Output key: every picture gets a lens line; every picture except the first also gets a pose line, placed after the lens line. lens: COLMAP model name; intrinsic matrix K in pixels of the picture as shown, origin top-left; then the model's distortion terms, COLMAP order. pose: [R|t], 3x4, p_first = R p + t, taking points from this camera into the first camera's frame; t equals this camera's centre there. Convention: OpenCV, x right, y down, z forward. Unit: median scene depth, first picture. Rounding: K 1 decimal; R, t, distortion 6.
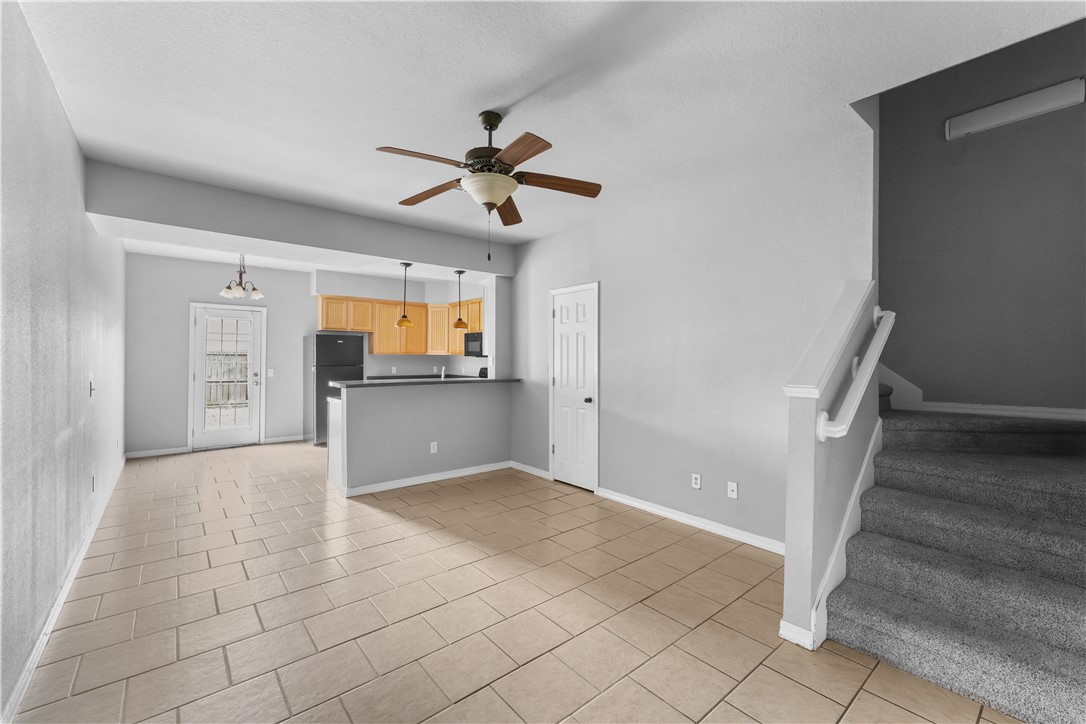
lens RADIAL K [[436.3, 0, 543.0], [0, 436.3, 362.0], [0, 0, 1]] dist [-0.010316, -0.000111]
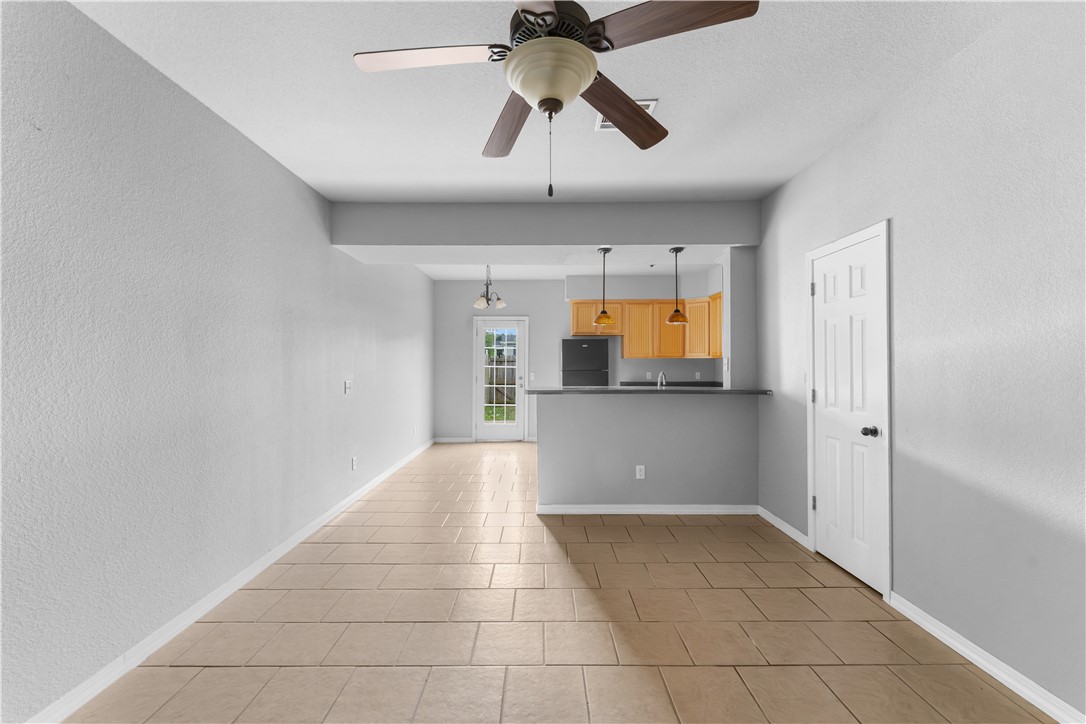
lens RADIAL K [[436.3, 0, 543.0], [0, 436.3, 362.0], [0, 0, 1]] dist [-0.010316, -0.000111]
pose [[0.765672, -0.008356, -0.643177, 0.122277], [-0.000056, 0.999915, -0.013058, 0.003447], [0.643231, 0.010035, 0.765606, 0.250049]]
